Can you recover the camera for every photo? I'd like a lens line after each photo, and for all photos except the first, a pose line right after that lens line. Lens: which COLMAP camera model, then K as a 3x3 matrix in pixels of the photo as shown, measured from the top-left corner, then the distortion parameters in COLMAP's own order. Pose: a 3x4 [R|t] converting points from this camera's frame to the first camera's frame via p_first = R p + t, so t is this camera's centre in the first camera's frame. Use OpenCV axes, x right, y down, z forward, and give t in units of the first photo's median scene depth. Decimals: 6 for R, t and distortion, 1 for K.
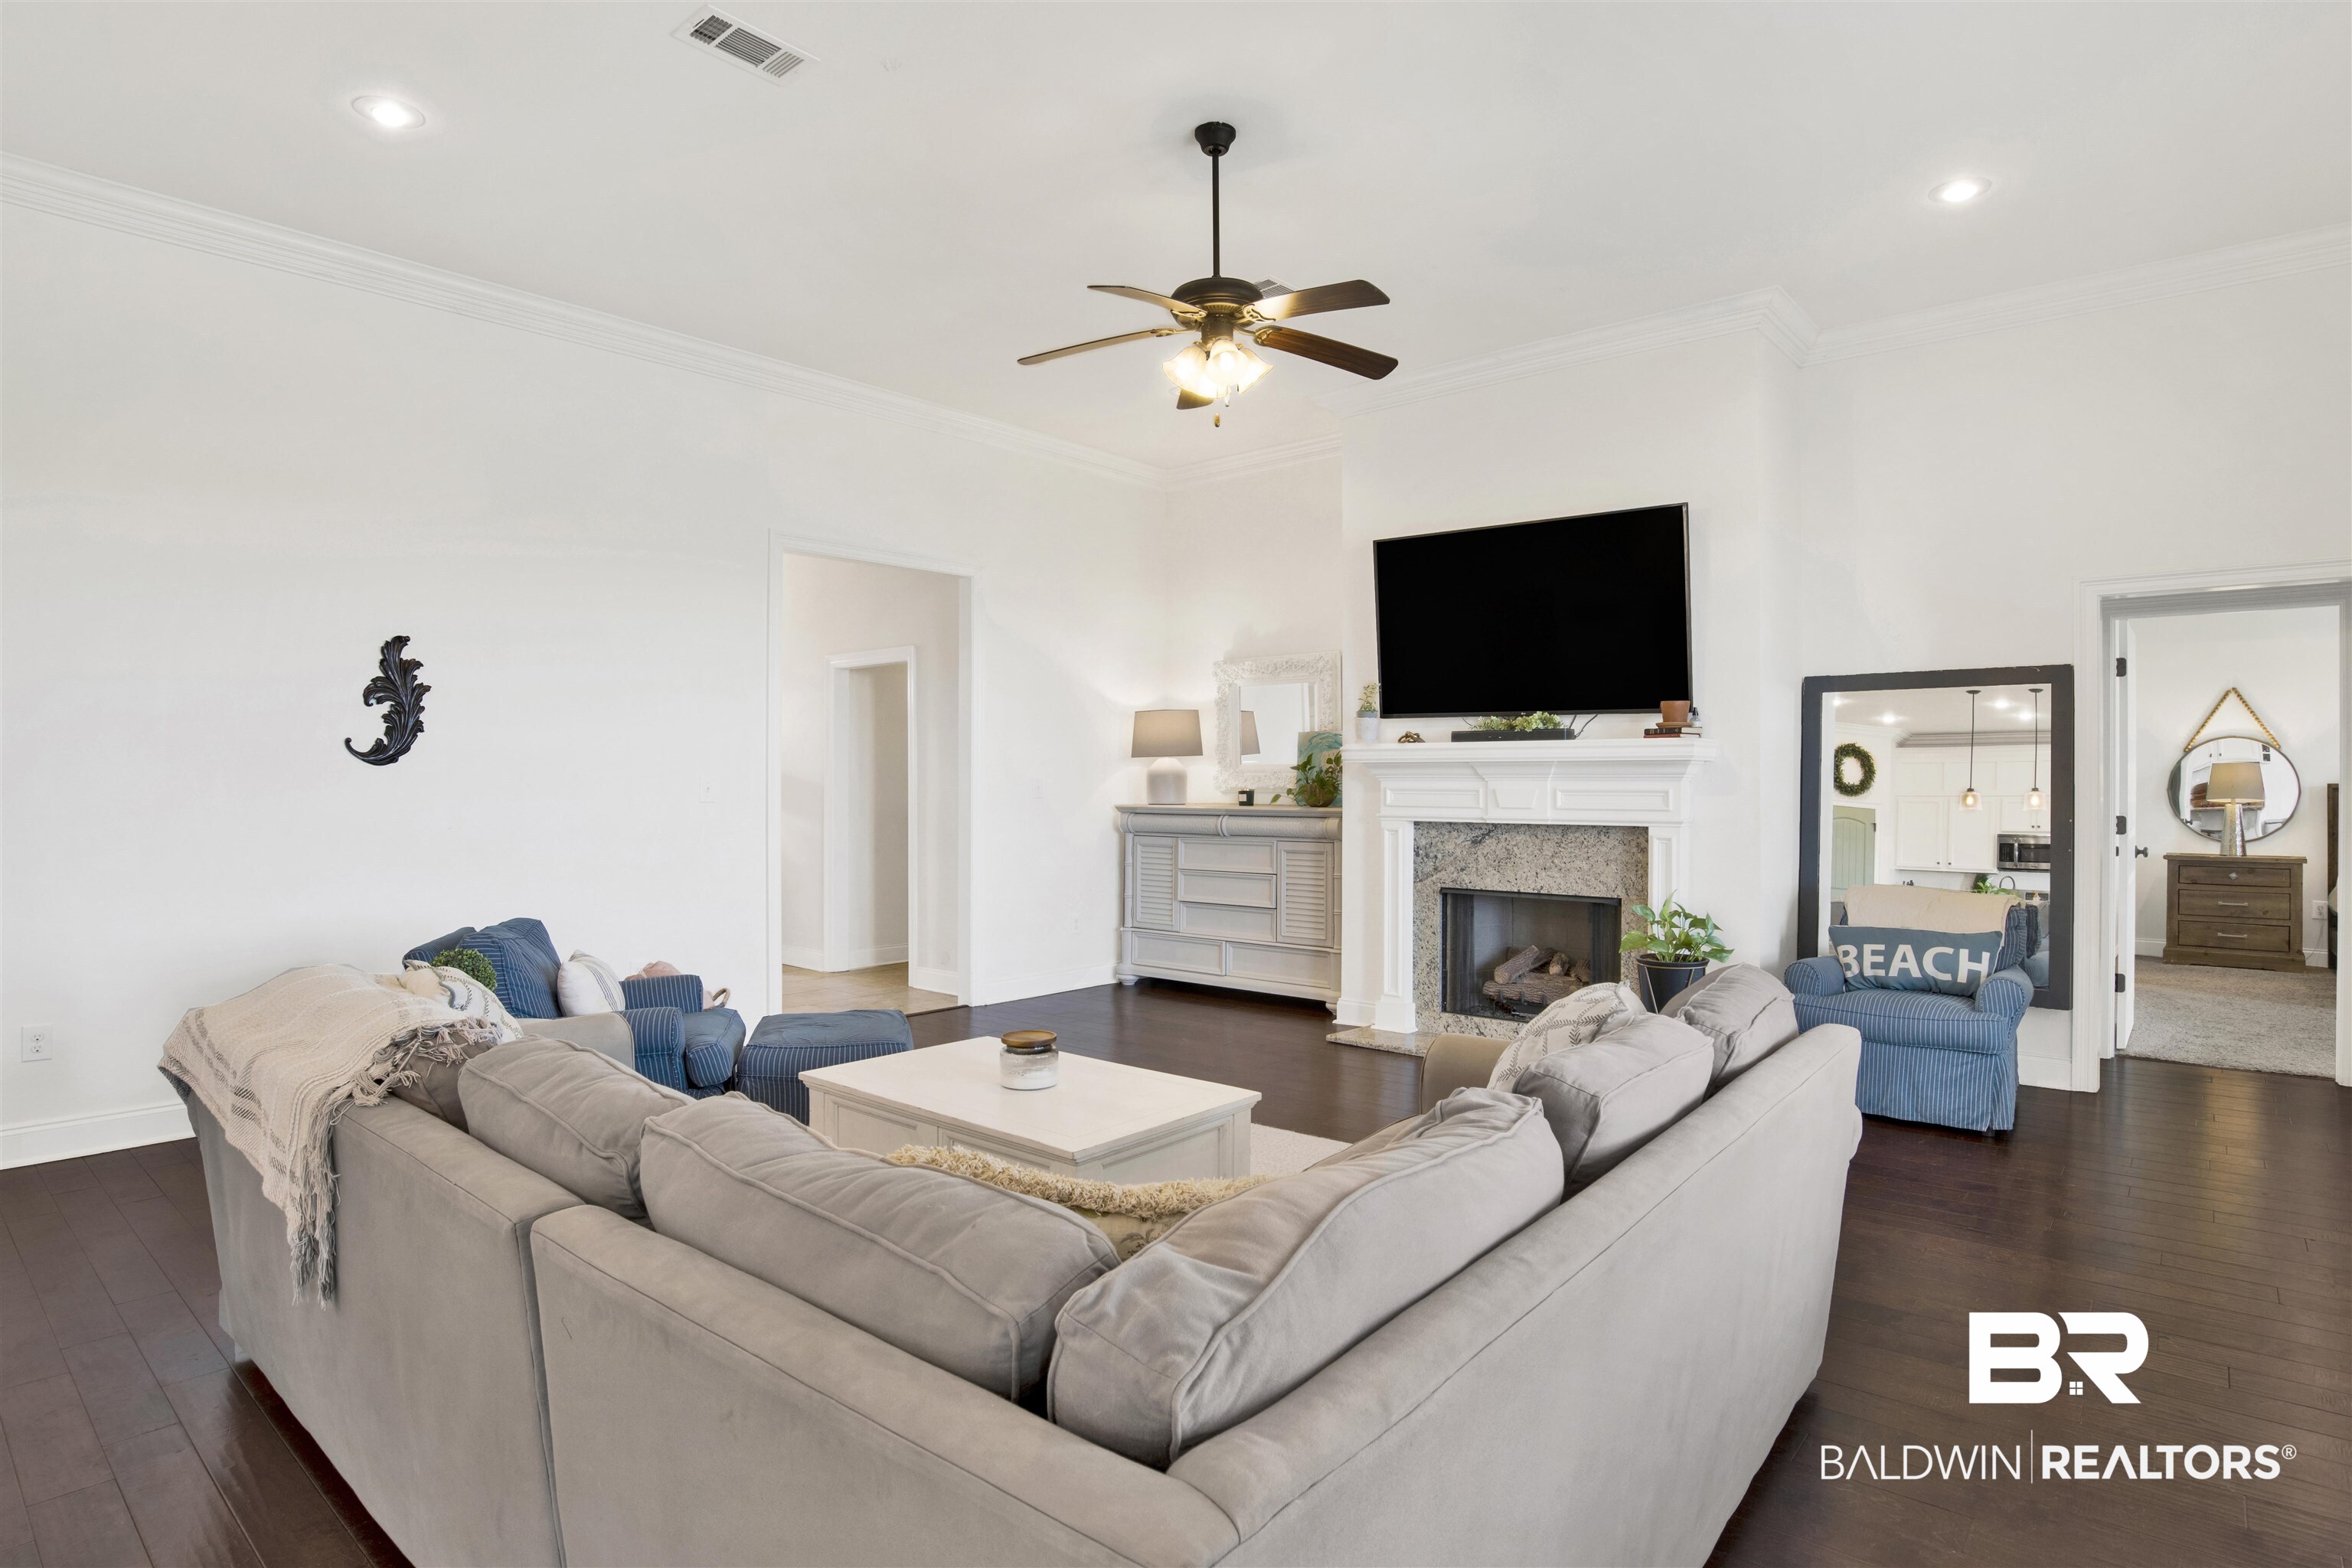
lens RADIAL K [[1247.4, 0, 1180.8], [0, 1247.4, 787.5], [0, 0, 1]] dist [-0.047751, 0.017876]
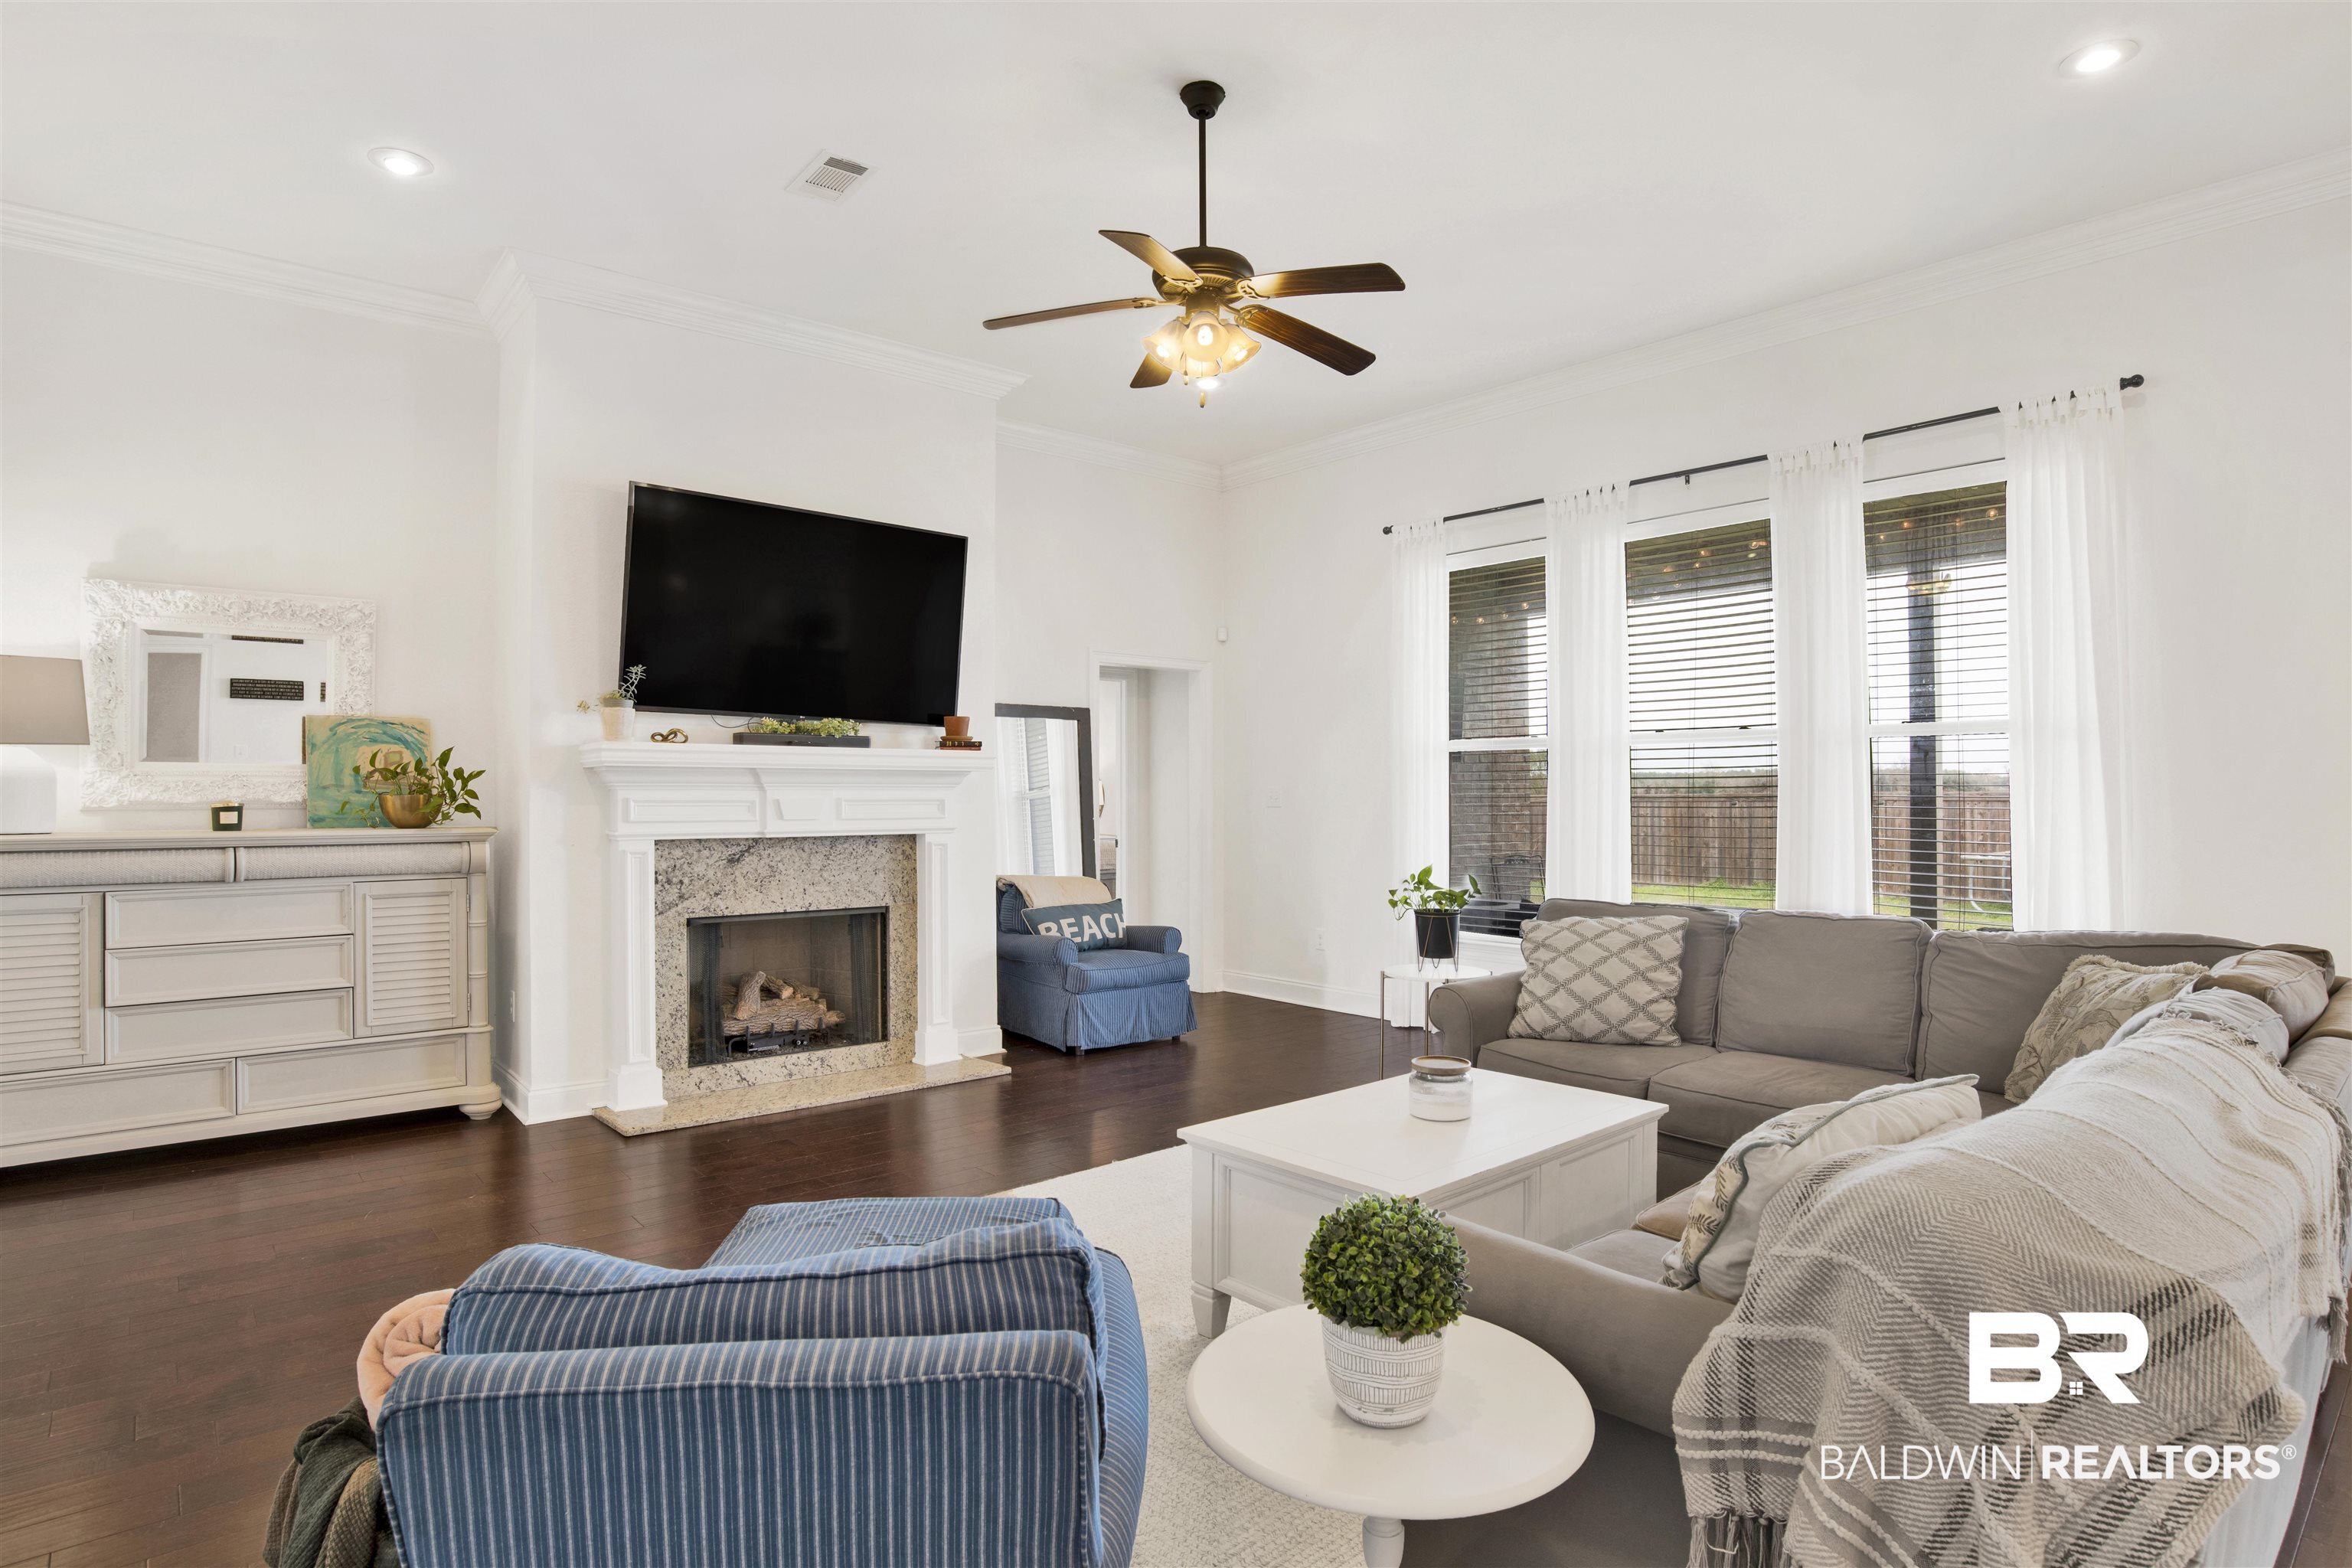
lens RADIAL K [[1247.4, 0, 1180.8], [0, 1247.4, 787.5], [0, 0, 1]] dist [-0.047751, 0.017876]
pose [[0.154162, 0.001039, 0.988045, -0.607667], [0.002160, 0.999997, -0.001389, -0.005485], [-0.988043, 0.002349, 0.154159, 0.599728]]
